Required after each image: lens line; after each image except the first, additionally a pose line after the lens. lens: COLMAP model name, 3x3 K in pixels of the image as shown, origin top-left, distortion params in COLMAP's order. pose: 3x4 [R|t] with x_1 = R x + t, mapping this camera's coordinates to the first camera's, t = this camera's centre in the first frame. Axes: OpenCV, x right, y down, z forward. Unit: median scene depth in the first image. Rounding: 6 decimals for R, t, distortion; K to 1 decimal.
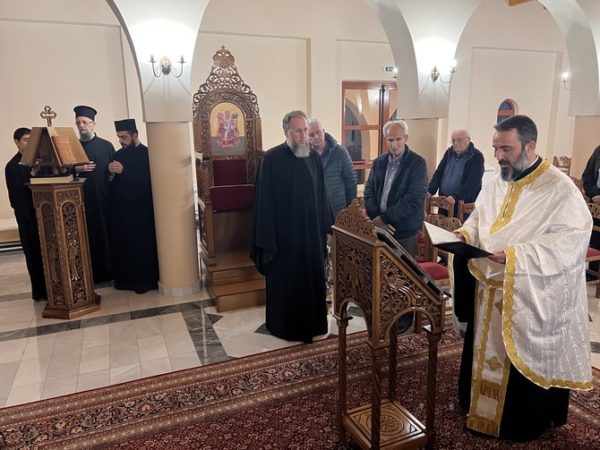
lens RADIAL K [[450.0, 0, 297.8], [0, 450.0, 220.7], [0, 0, 1]] dist [0.054708, -0.070530]
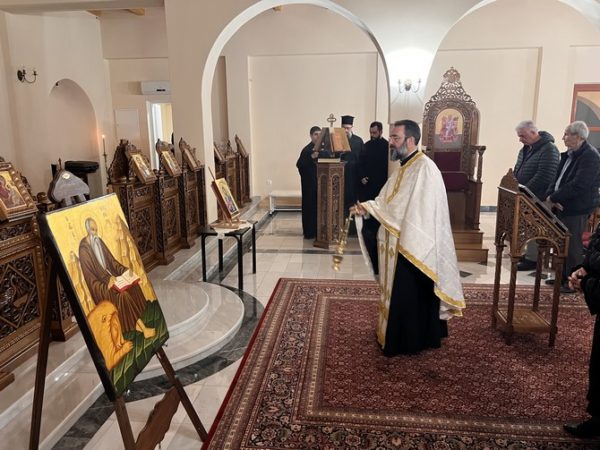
lens RADIAL K [[443.7, 0, 300.7], [0, 443.7, 218.8], [0, 0, 1]] dist [0.116068, -0.163544]
pose [[0.879471, 0.101324, -0.465042, 0.117105], [-0.104609, 0.994335, 0.018813, 0.091863], [0.464313, 0.032102, 0.885089, -0.409771]]
